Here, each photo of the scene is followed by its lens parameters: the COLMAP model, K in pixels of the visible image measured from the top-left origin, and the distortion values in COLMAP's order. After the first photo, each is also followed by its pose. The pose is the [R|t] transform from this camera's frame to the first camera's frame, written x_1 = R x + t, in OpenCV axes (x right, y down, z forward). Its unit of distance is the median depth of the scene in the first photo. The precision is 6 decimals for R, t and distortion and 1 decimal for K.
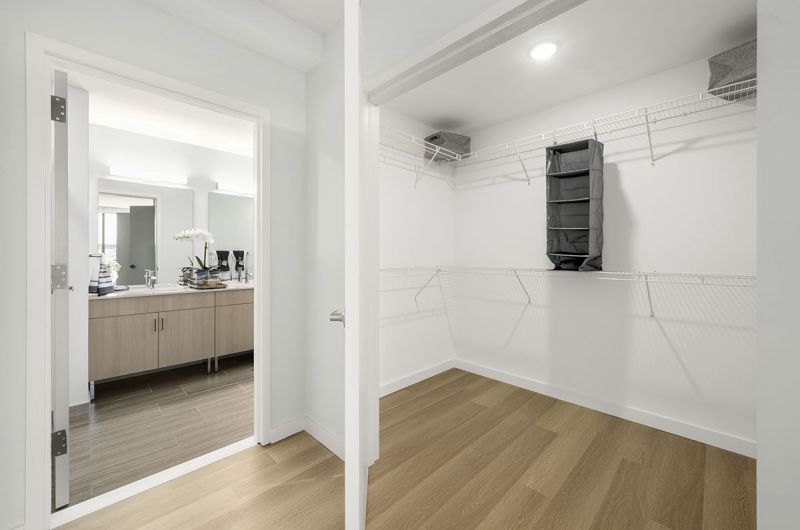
lens RADIAL K [[318.0, 0, 399.2], [0, 318.0, 253.4], [0, 0, 1]] dist [-0.000004, 0.000002]
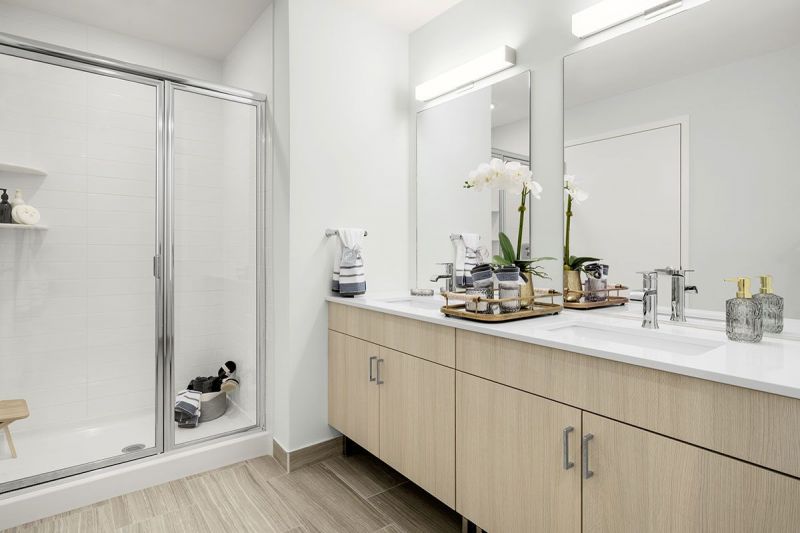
lens RADIAL K [[426.0, 0, 399.4], [0, 426.0, 250.6], [0, 0, 1]] dist [-0.001541, -0.000351]
pose [[-0.129563, 0.002176, -0.991569, -0.113887], [-0.000685, 0.999997, 0.002284, 0.039911], [0.991571, 0.000975, -0.129562, 1.212307]]
